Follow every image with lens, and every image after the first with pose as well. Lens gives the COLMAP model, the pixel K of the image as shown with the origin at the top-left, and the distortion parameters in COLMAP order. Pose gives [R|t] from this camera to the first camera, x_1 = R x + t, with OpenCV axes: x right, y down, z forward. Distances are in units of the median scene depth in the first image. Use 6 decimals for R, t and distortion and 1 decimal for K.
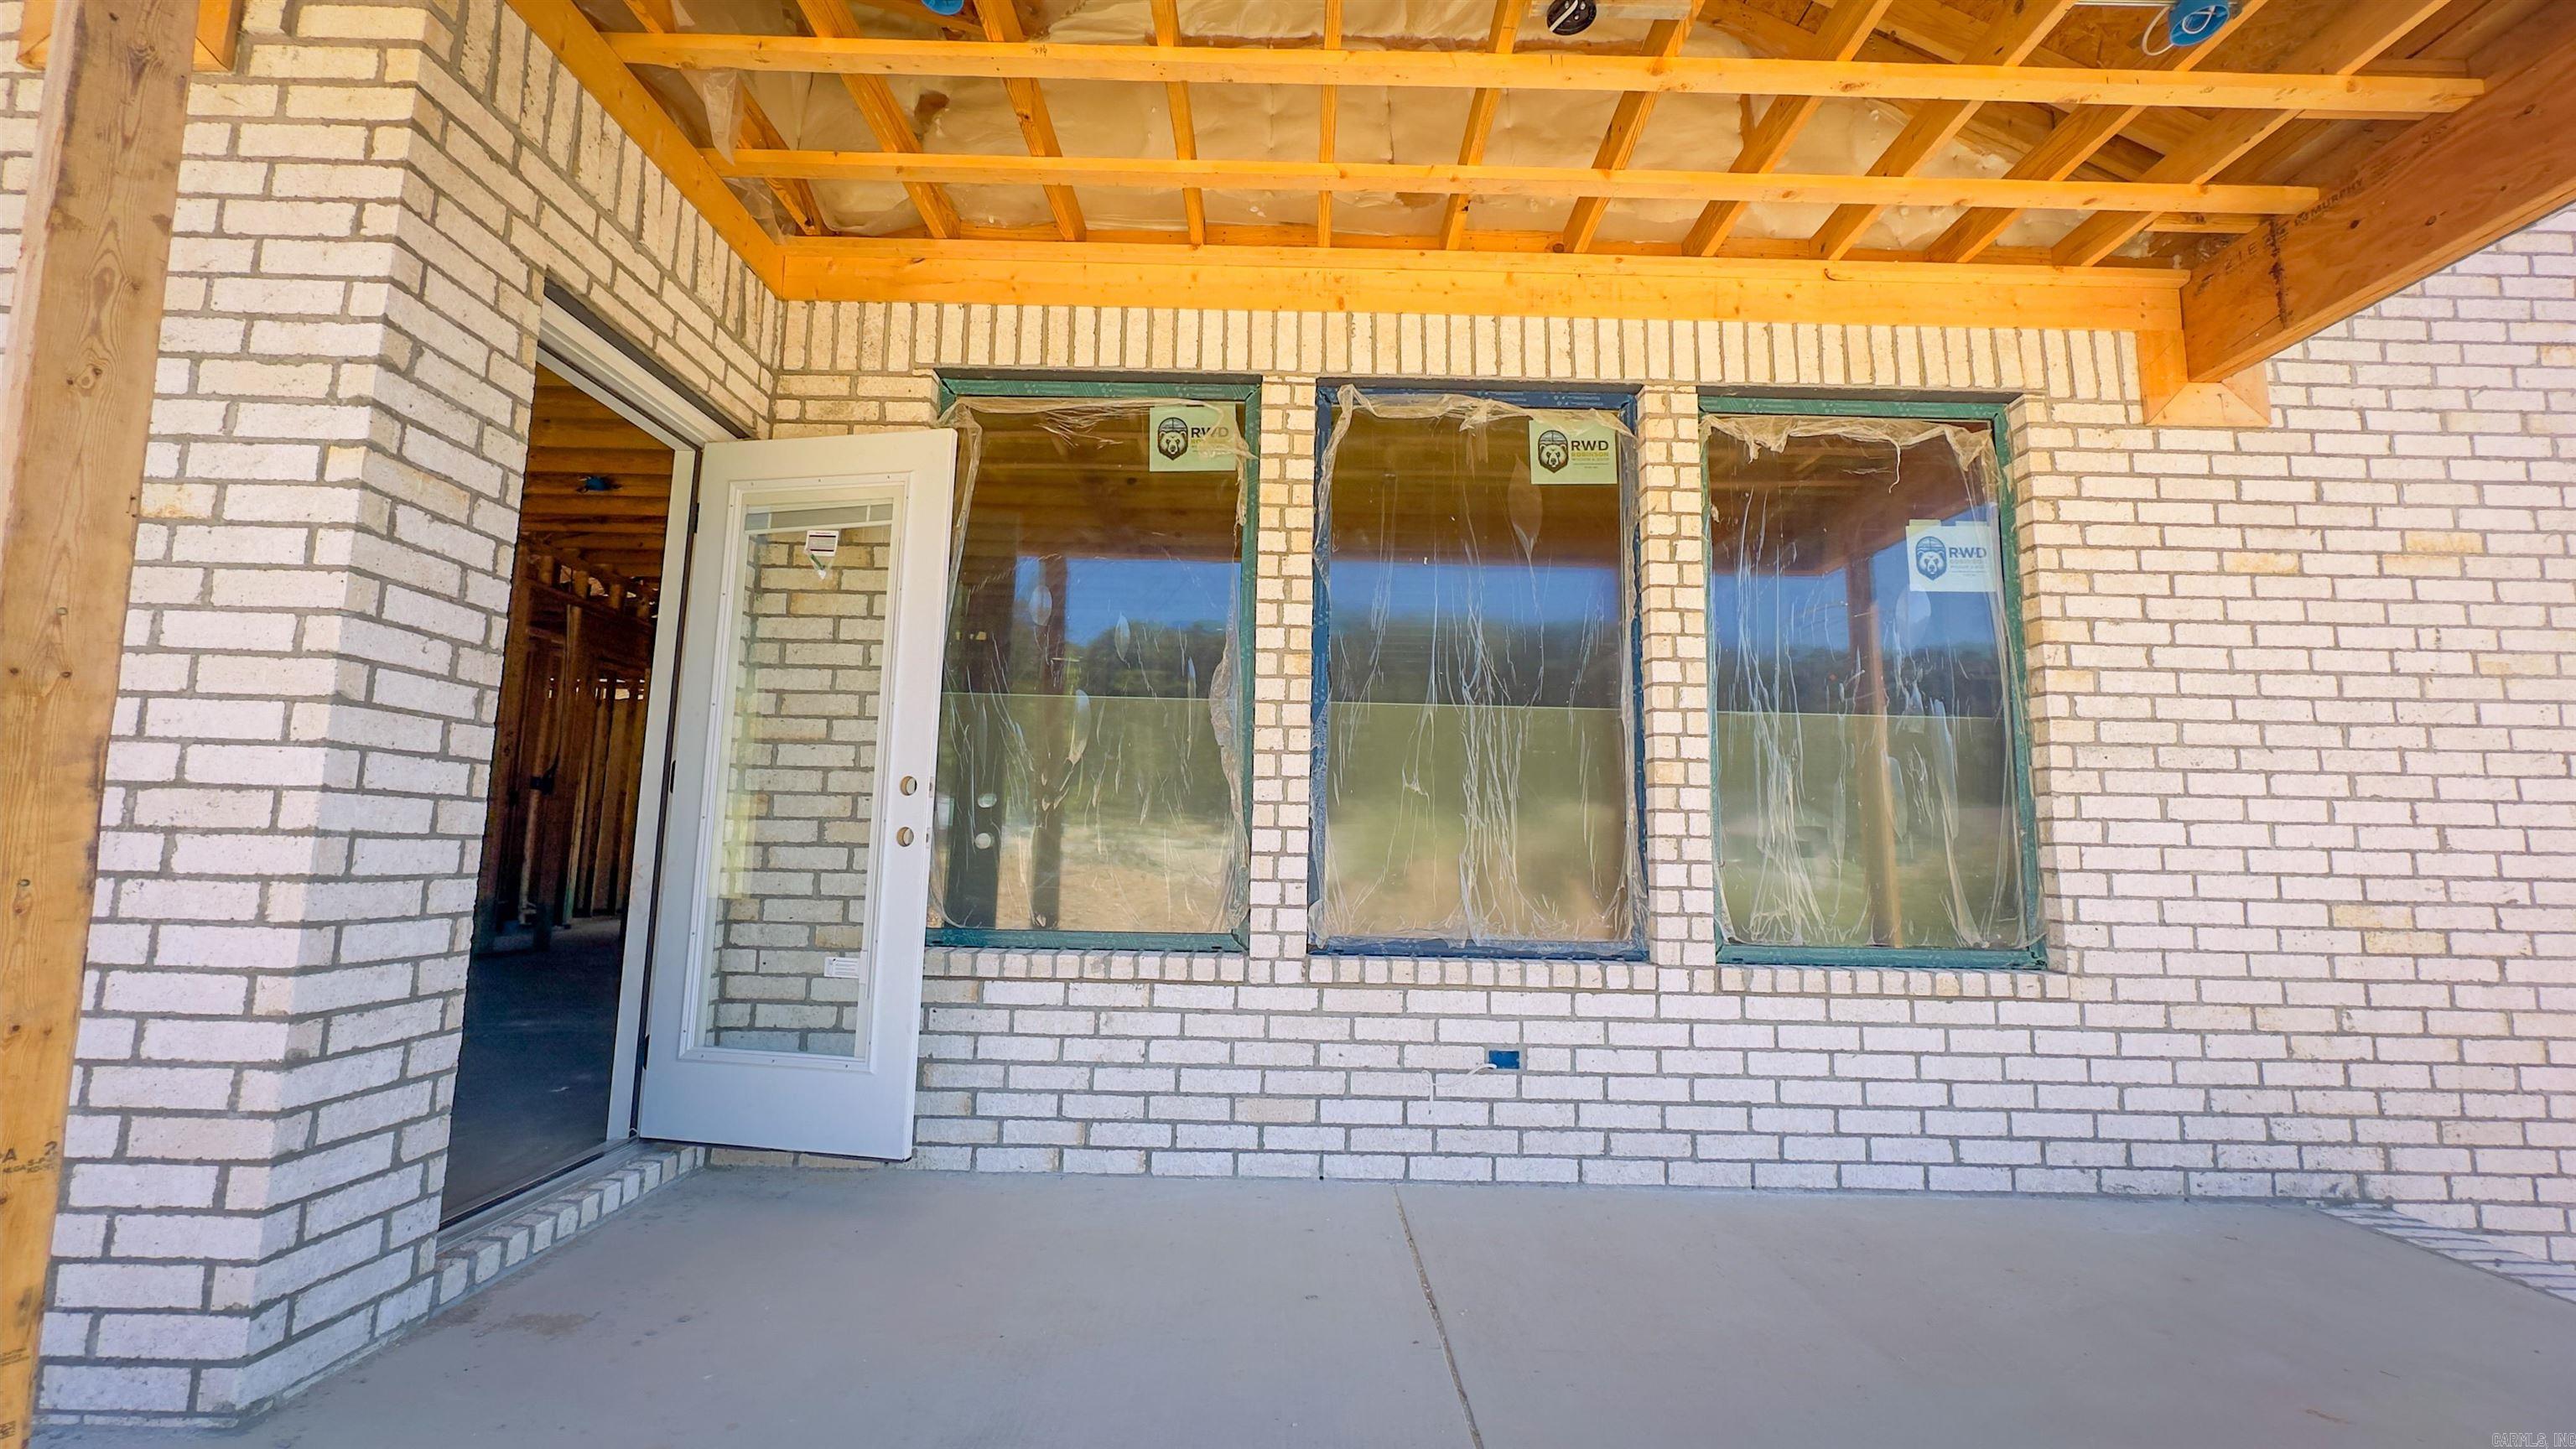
lens RADIAL K [[1017.7, 0, 1286.5], [0, 1017.7, 734.7], [0, 0, 1]] dist [-0.004169, -0.000290]
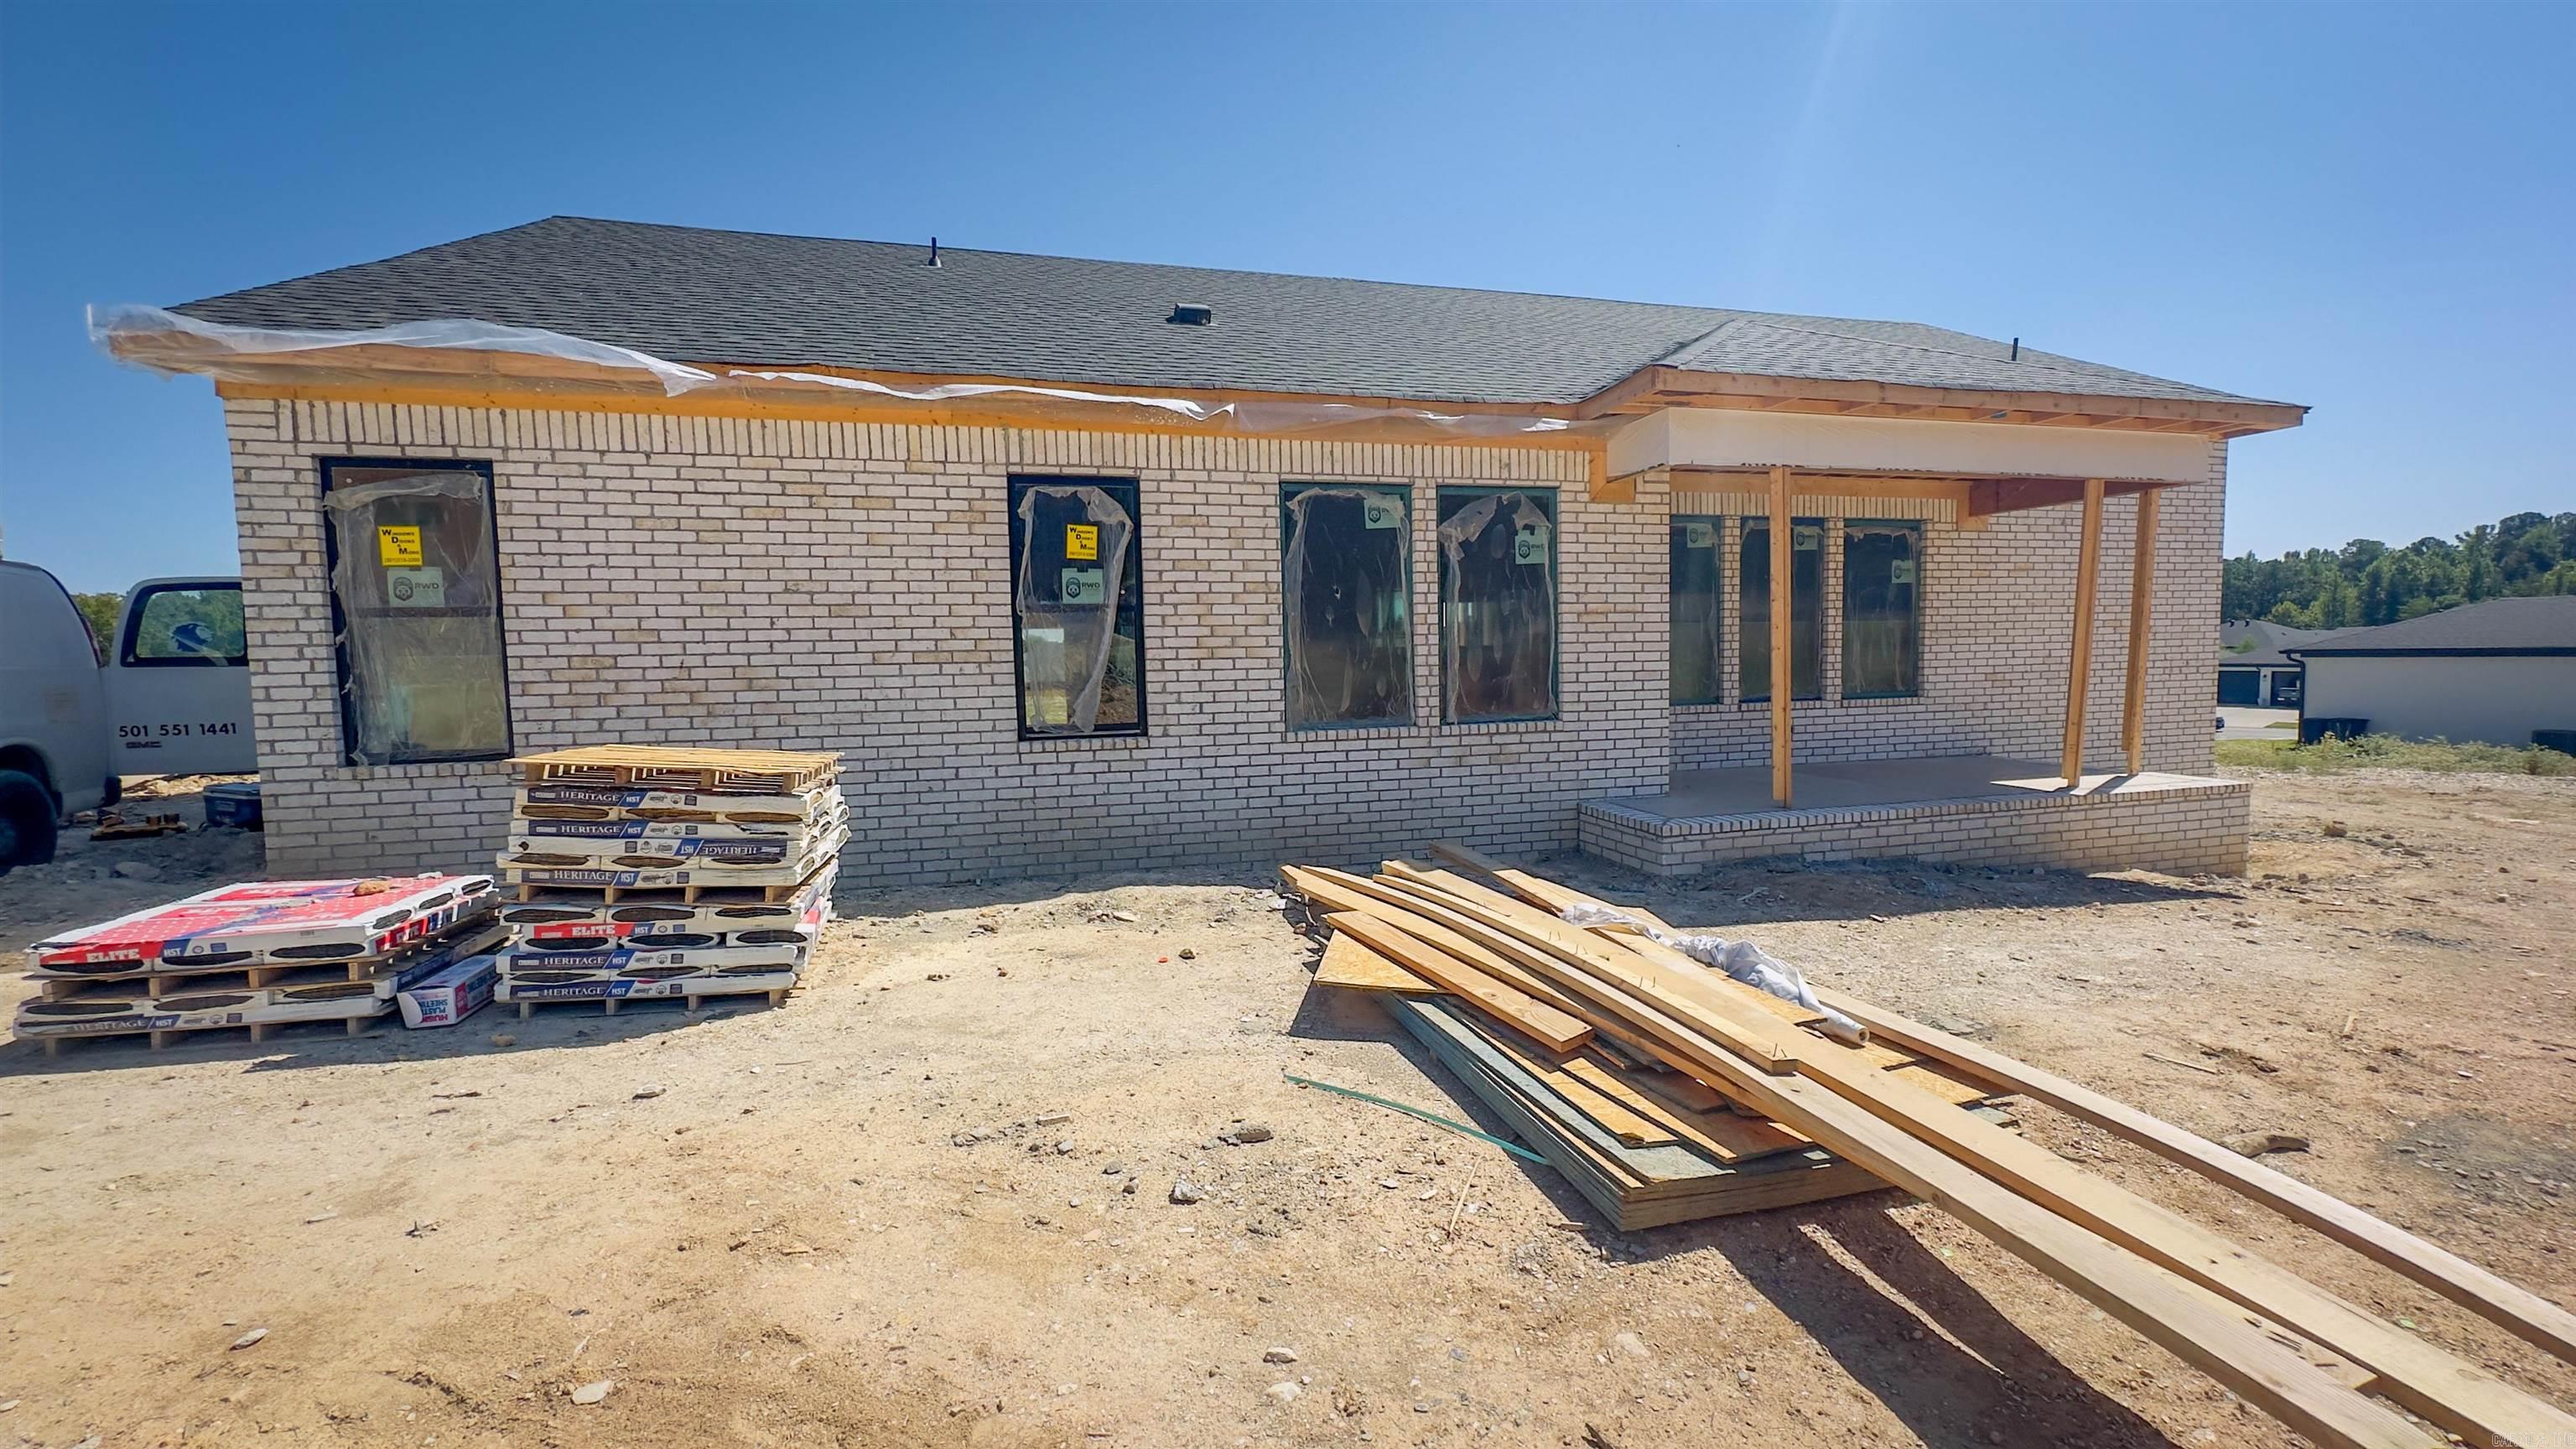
lens RADIAL K [[1017.7, 0, 1292.9], [0, 1017.7, 723.9], [0, 0, 1]] dist [-0.004169, -0.000290]
pose [[0.966513, -0.053917, 0.250891, -2.062359], [0.004440, 0.981046, 0.193724, -0.338091], [-0.256580, -0.186123, 0.948433, -1.657784]]
